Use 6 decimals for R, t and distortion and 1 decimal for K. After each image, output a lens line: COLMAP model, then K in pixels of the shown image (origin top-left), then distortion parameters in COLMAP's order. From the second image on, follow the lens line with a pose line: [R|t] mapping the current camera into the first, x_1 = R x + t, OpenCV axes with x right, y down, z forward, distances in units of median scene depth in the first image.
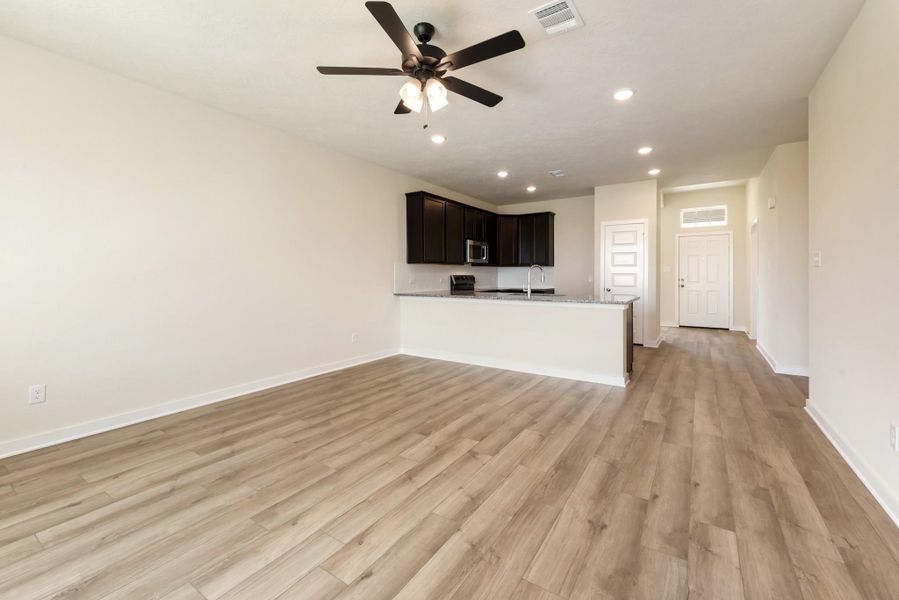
lens RADIAL K [[371.5, 0, 452.1], [0, 371.5, 278.4], [0, 0, 1]] dist [0.000610, -0.000634]
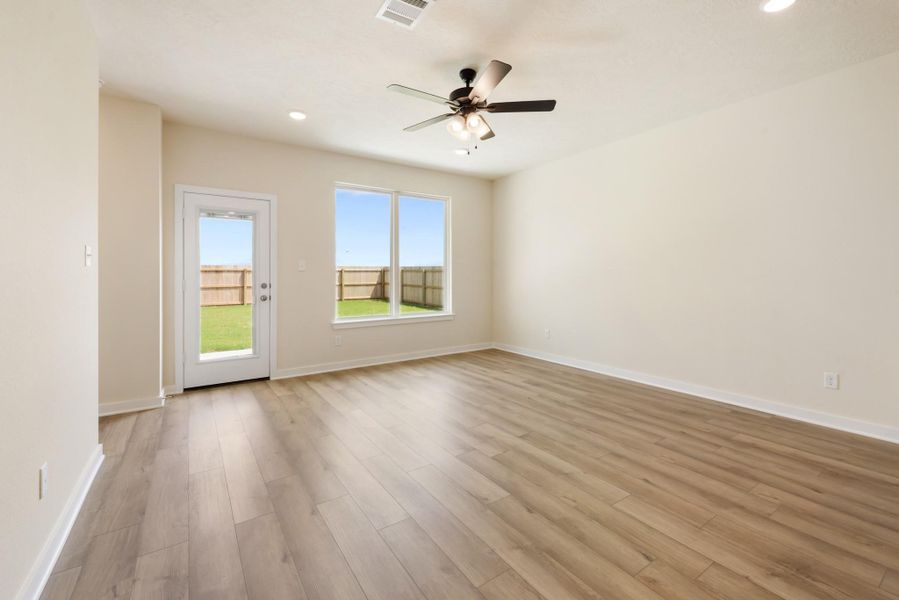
lens RADIAL K [[373.7, 0, 443.5], [0, 373.7, 272.8], [0, 0, 1]] dist [0.003561, -0.000199]
pose [[-0.376480, -0.001644, -0.926423, 0.850406], [-0.002245, 0.999997, -0.000862, -0.011139], [0.926422, 0.001755, -0.376483, 1.086147]]
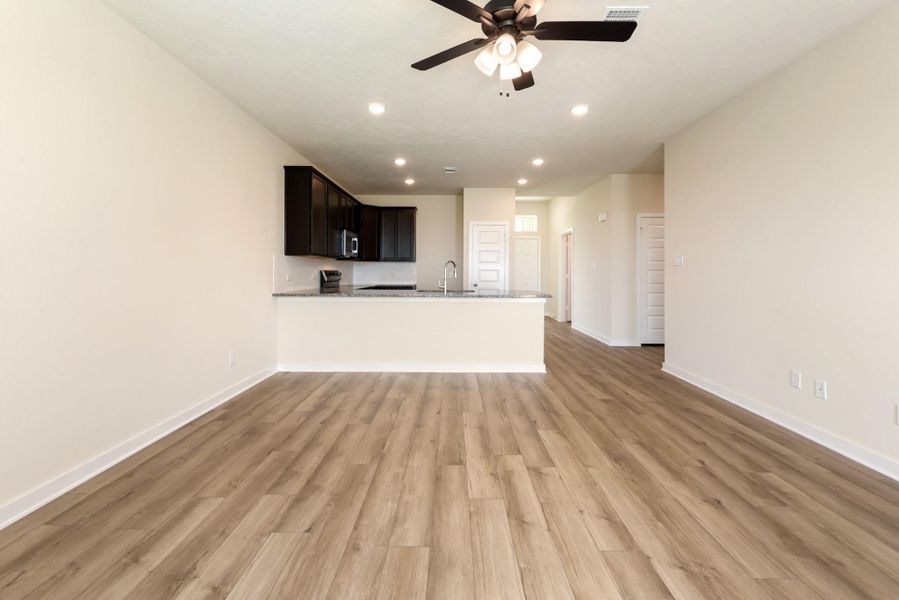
lens RADIAL K [[373.7, 0, 443.5], [0, 373.7, 272.8], [0, 0, 1]] dist [0.003561, -0.000199]
pose [[0.842402, 0.002502, 0.538844, -0.510045], [-0.001937, 0.999997, -0.001615, -0.004471], [-0.538847, 0.000317, 0.842404, 0.290358]]
